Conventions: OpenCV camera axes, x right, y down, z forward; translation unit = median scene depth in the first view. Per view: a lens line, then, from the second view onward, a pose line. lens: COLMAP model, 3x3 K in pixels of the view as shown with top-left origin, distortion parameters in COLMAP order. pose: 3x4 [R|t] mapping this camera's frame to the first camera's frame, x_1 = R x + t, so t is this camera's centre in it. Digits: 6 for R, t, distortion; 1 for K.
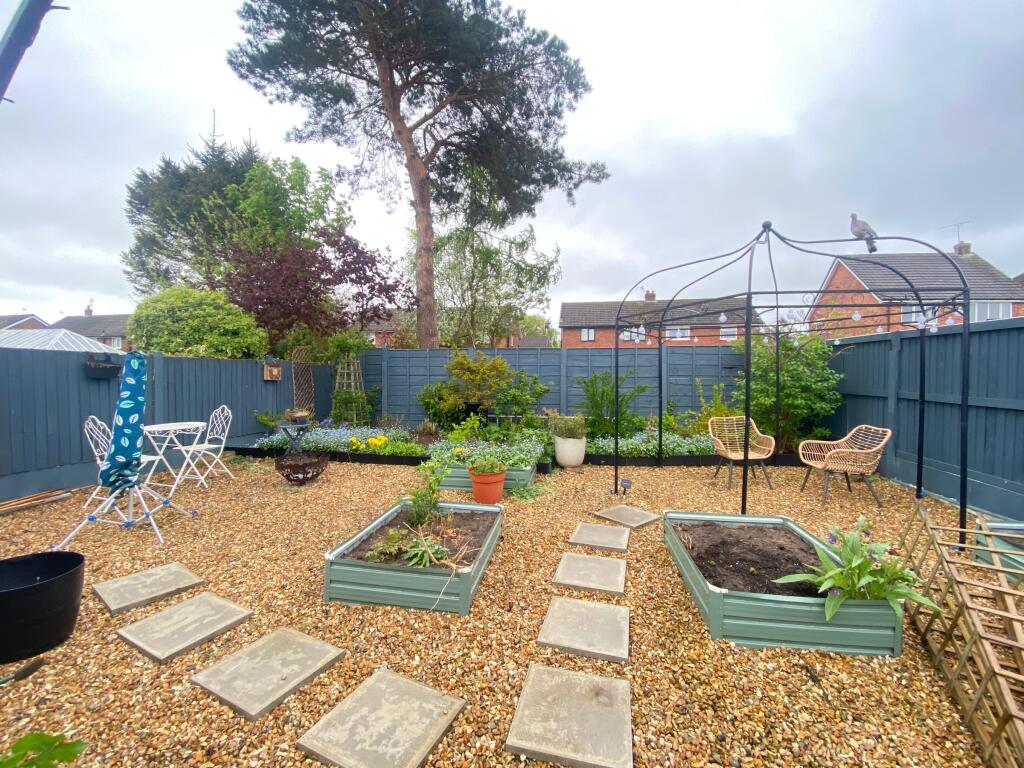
lens RADIAL K [[408.8, 0, 513.4], [0, 408.8, 380.6], [0, 0, 1]] dist [0.029303, -0.024432]
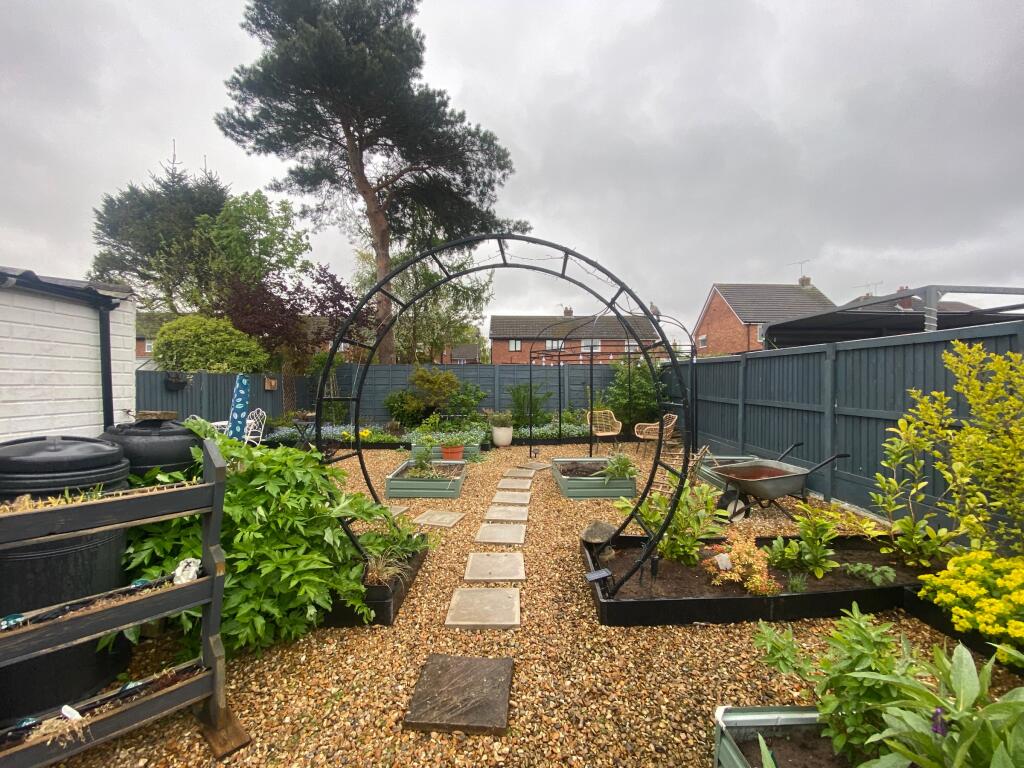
lens RADIAL K [[414.4, 0, 514.2], [0, 414.4, 380.9], [0, 0, 1]] dist [0.028604, -0.020975]
pose [[0.984648, -0.002446, 0.174534, -0.056057], [0.004567, 0.999920, -0.011754, -0.007812], [-0.174491, 0.012371, 0.984581, -0.337396]]
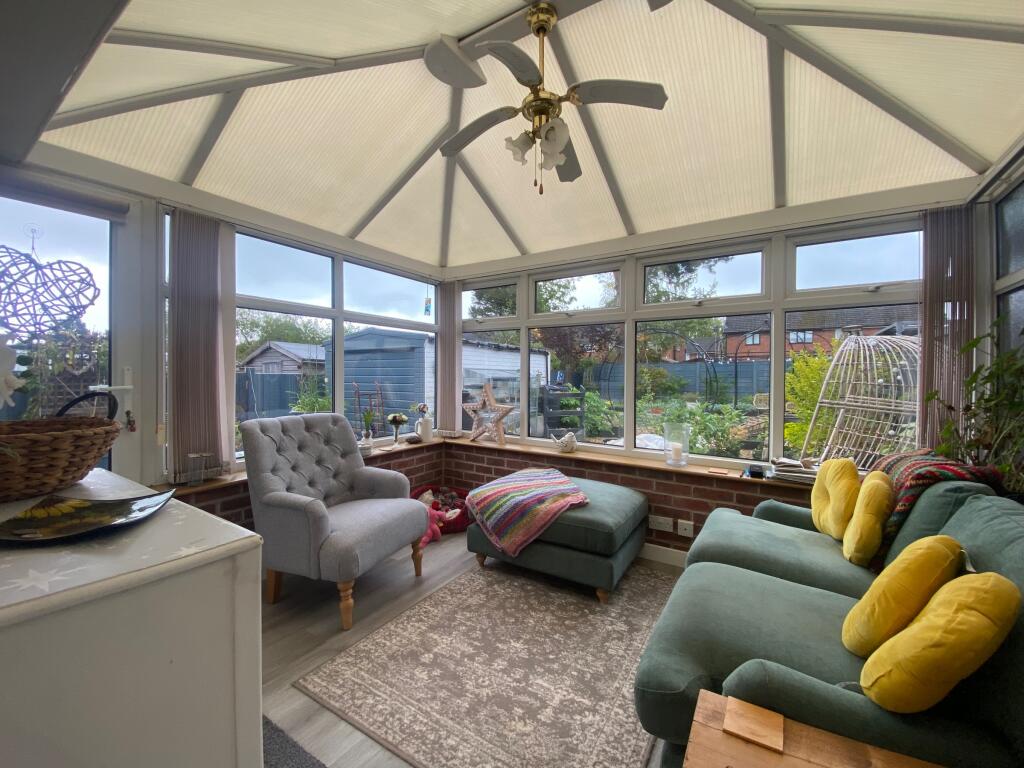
lens RADIAL K [[414.4, 0, 514.2], [0, 414.4, 380.9], [0, 0, 1]] dist [0.028604, -0.020975]
pose [[0.921546, -0.003769, -0.388251, 0.081992], [0.003560, 0.999993, -0.001257, 0.008151], [0.388253, -0.000223, 0.921553, -1.104055]]
